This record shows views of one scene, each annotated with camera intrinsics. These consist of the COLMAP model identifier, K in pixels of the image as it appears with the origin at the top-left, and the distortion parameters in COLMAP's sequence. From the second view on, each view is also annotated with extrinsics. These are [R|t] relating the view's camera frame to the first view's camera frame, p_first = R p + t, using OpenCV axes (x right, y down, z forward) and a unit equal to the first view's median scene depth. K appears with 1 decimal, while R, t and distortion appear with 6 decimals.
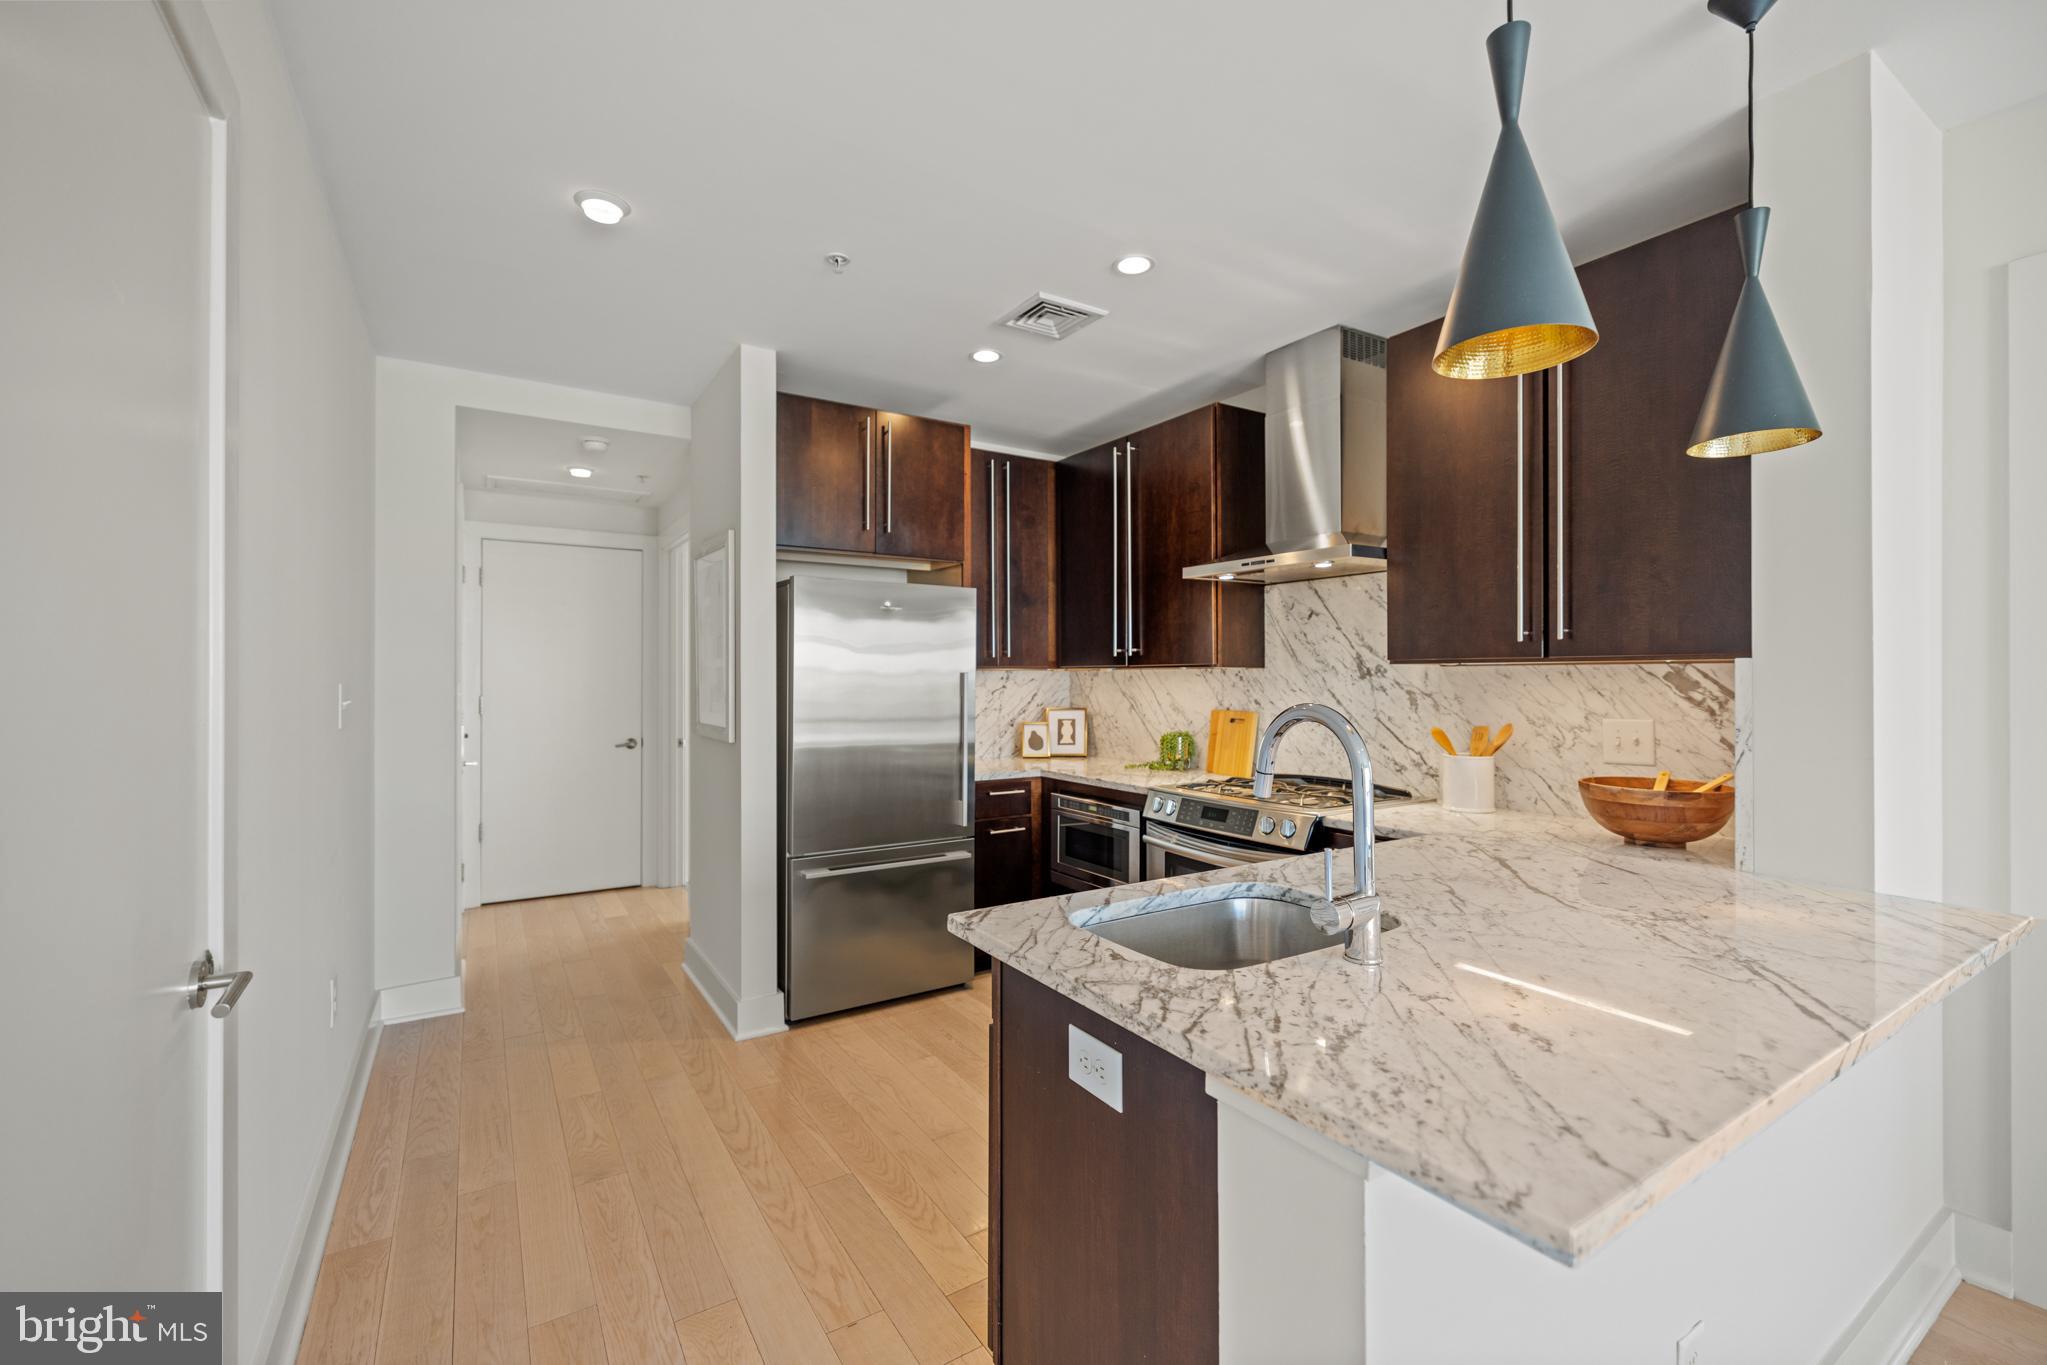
lens RADIAL K [[860.4, 0, 1023.6], [0, 860.4, 676.8], [0, 0, 1]] dist [0.002511, 0.000716]
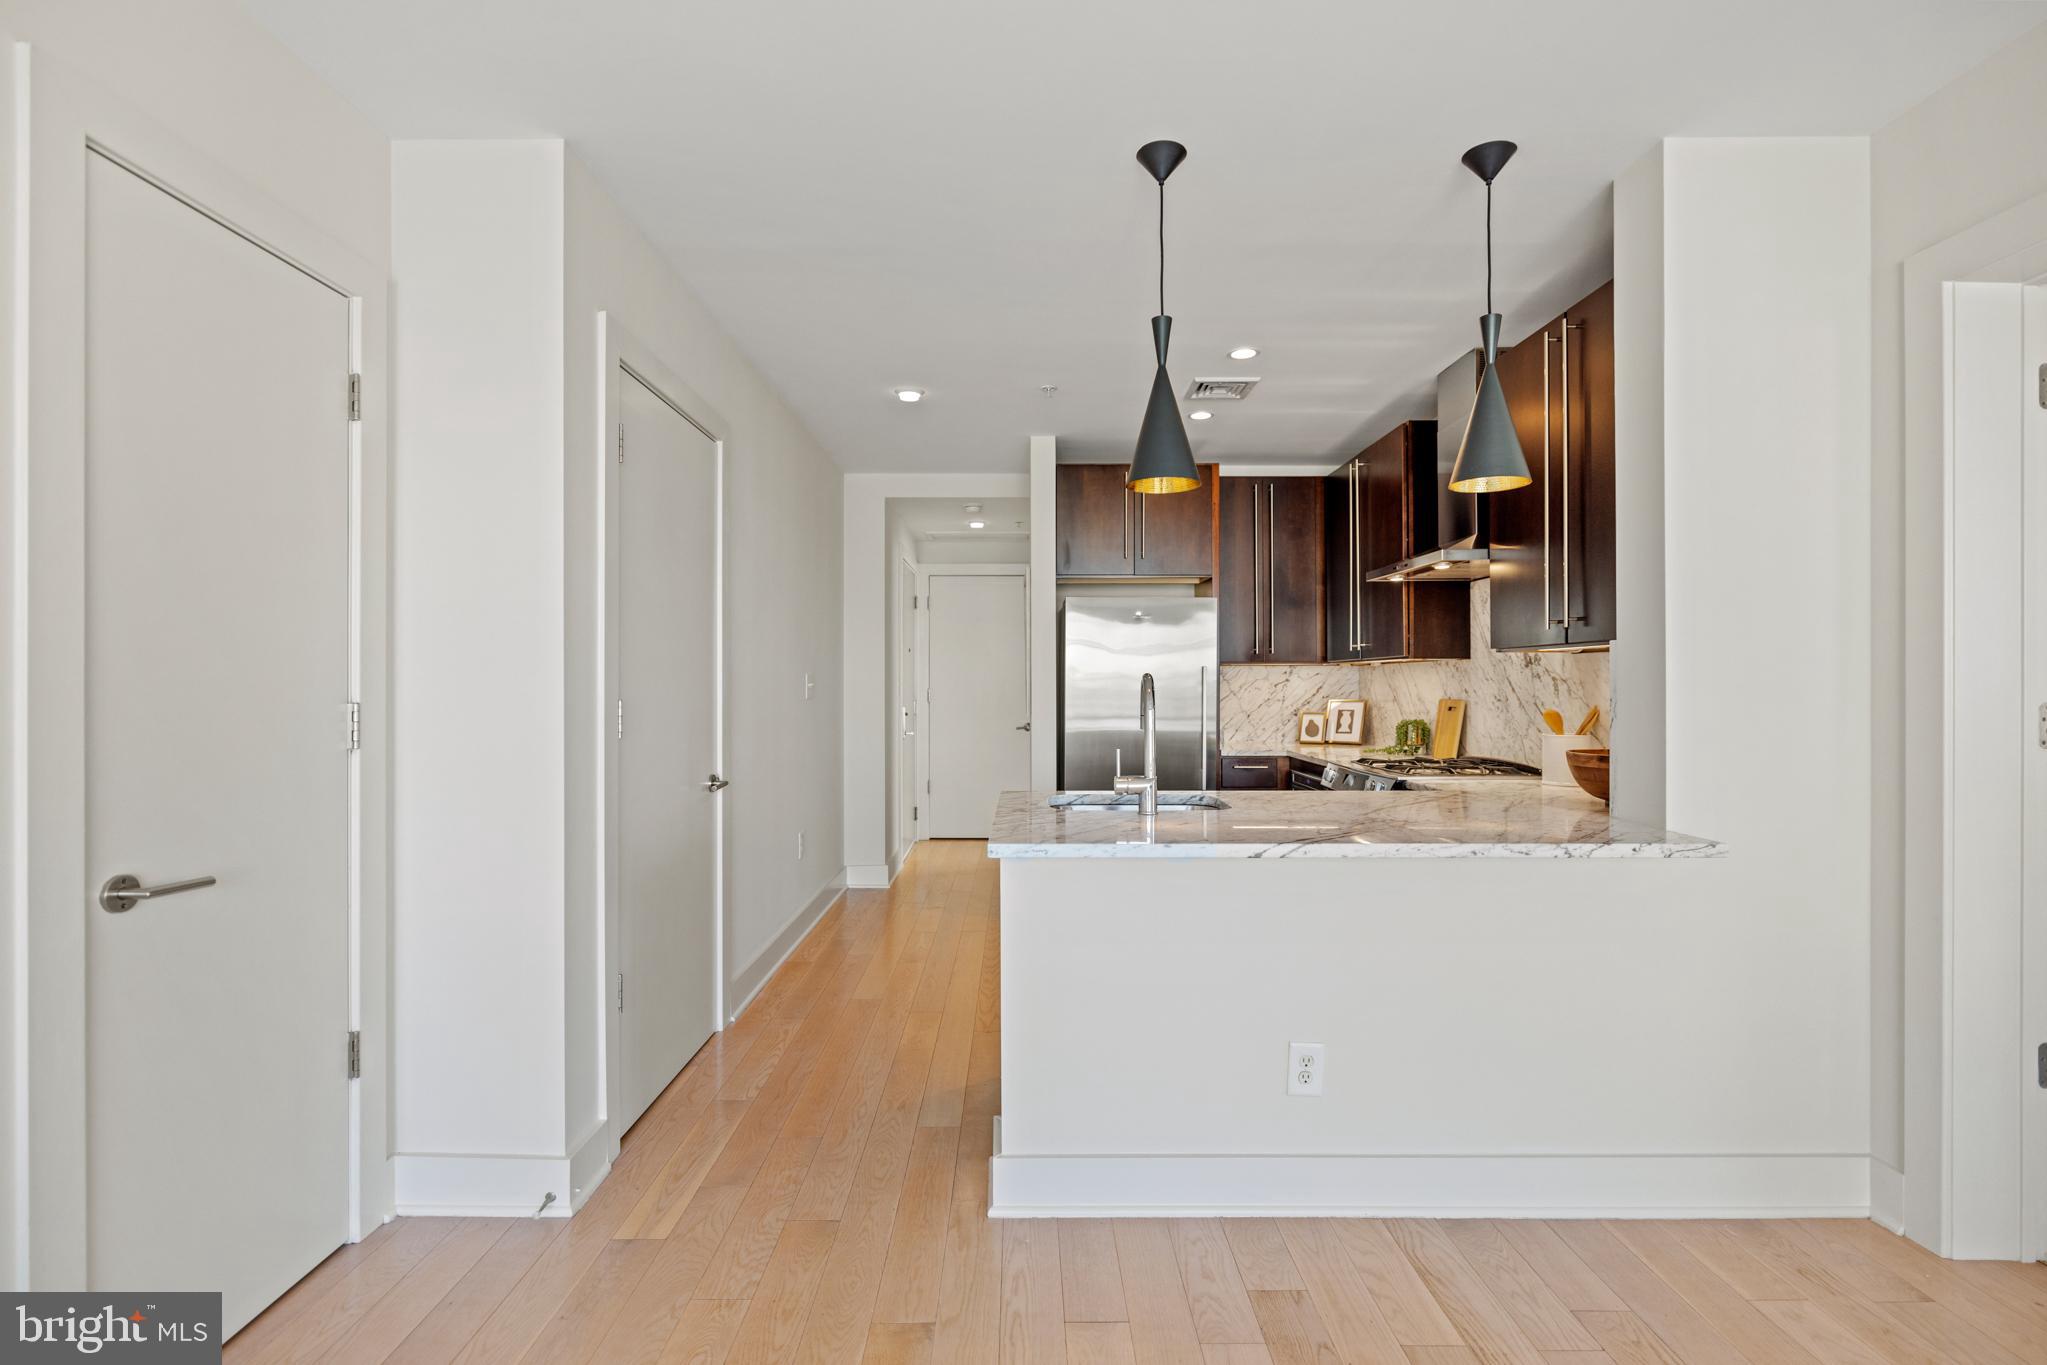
lens RADIAL K [[946.4, 0, 1022.1], [0, 946.4, 686.8], [0, 0, 1]] dist [-0.003290, 0.000715]
pose [[0.842501, 0.001266, -0.538693, 0.468663], [0.000396, 0.999996, 0.002969, 0.021754], [0.538694, -0.002715, 0.842497, -0.304982]]
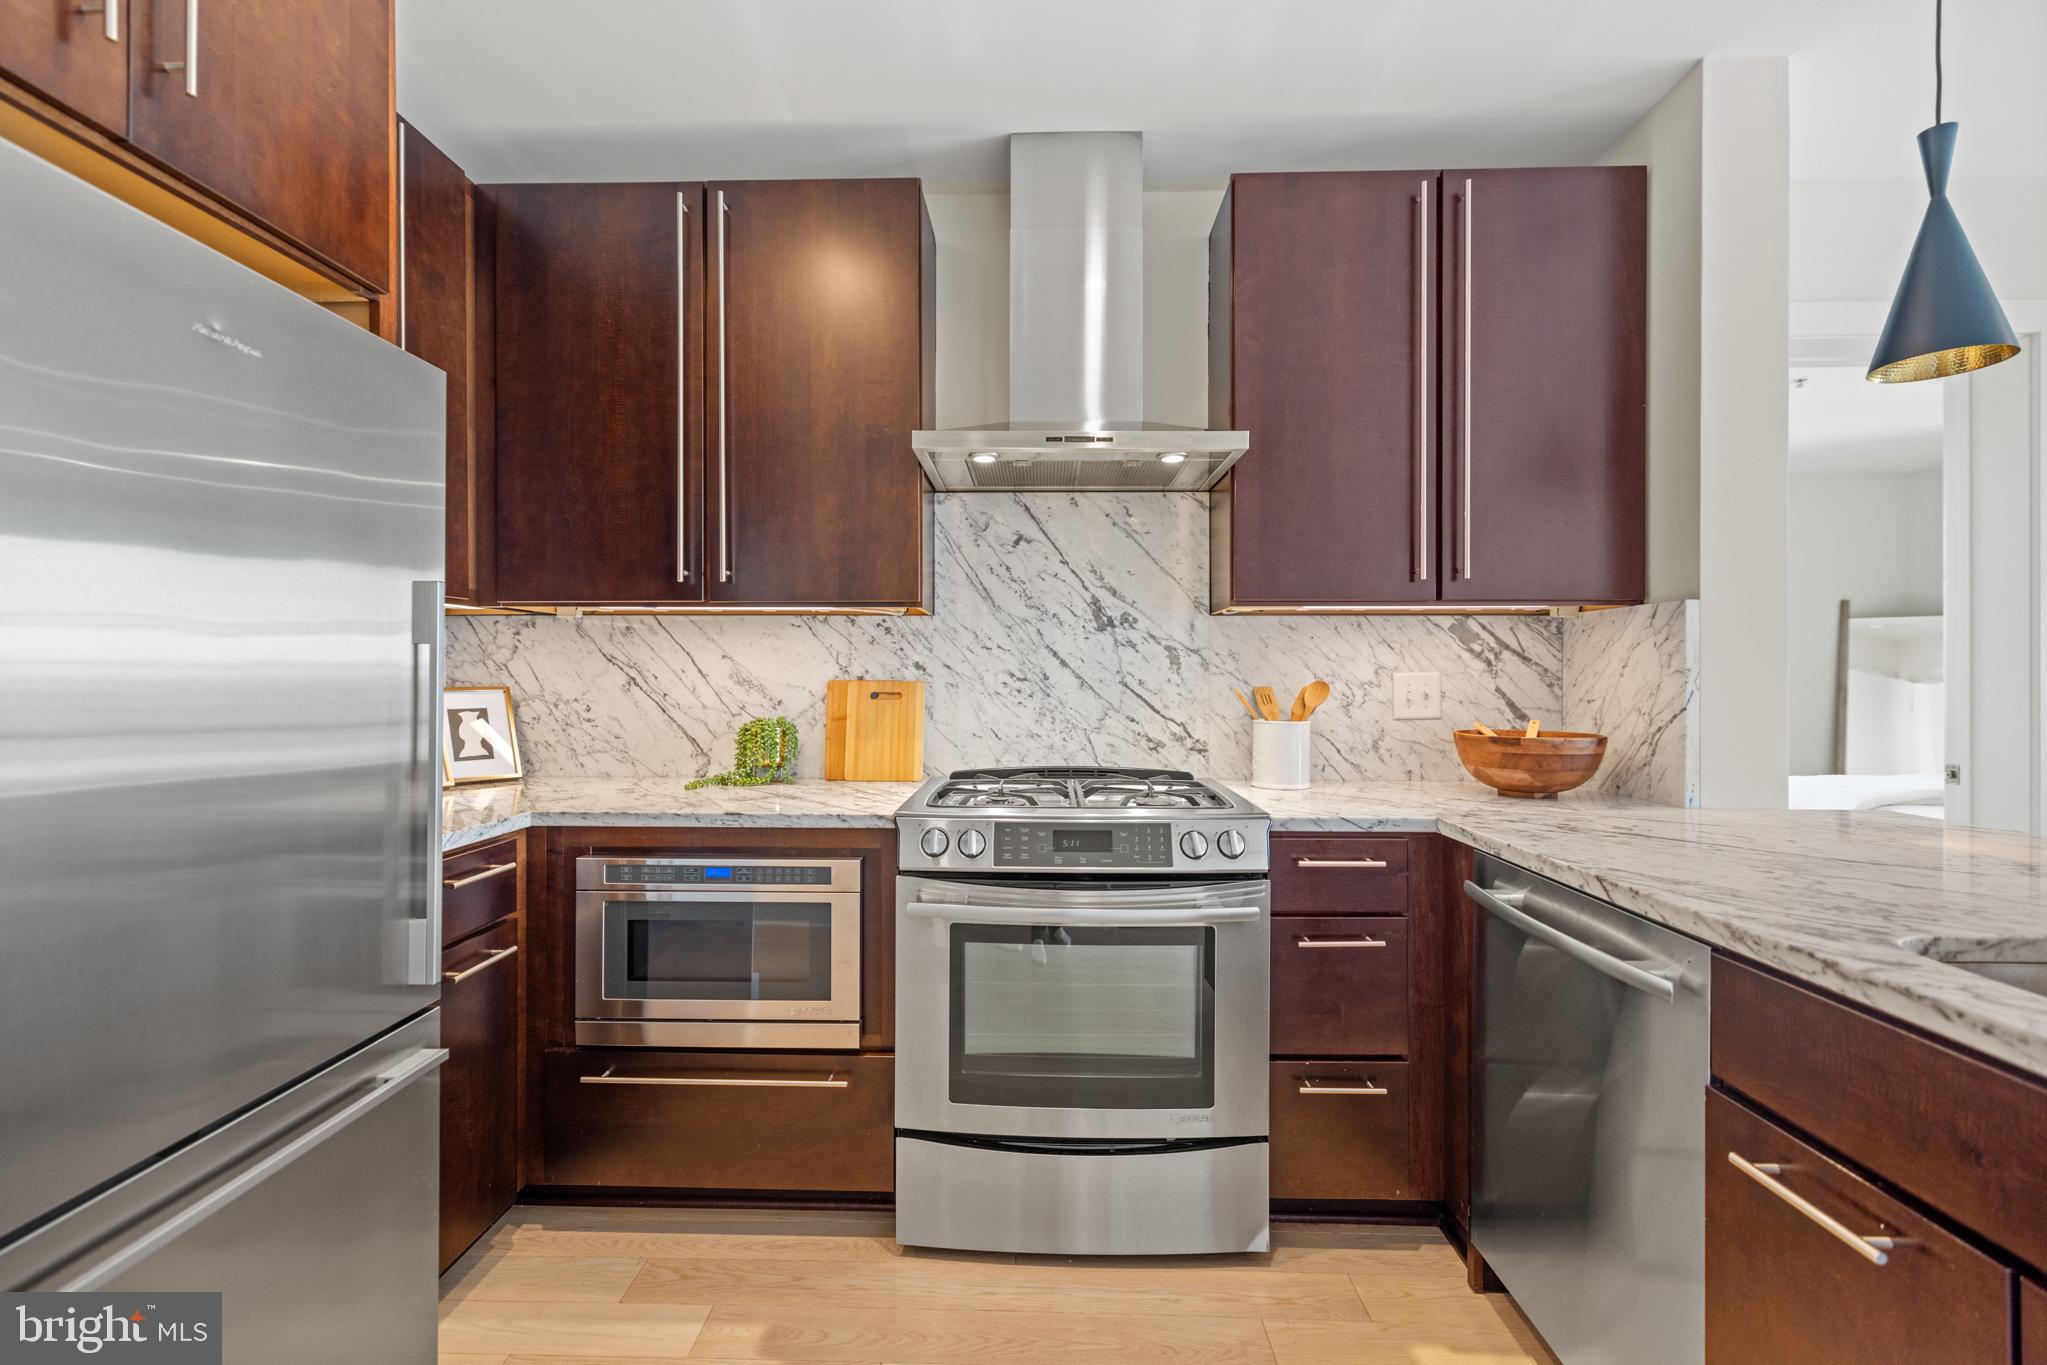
lens RADIAL K [[860.4, 0, 1014.1], [0, 860.4, 675.6], [0, 0, 1]] dist [0.002511, 0.000716]
pose [[0.561114, -0.000898, 0.827738, -0.254738], [-0.001987, 0.999995, 0.002432, 0.037200], [-0.827736, -0.003010, 0.561109, 0.603454]]
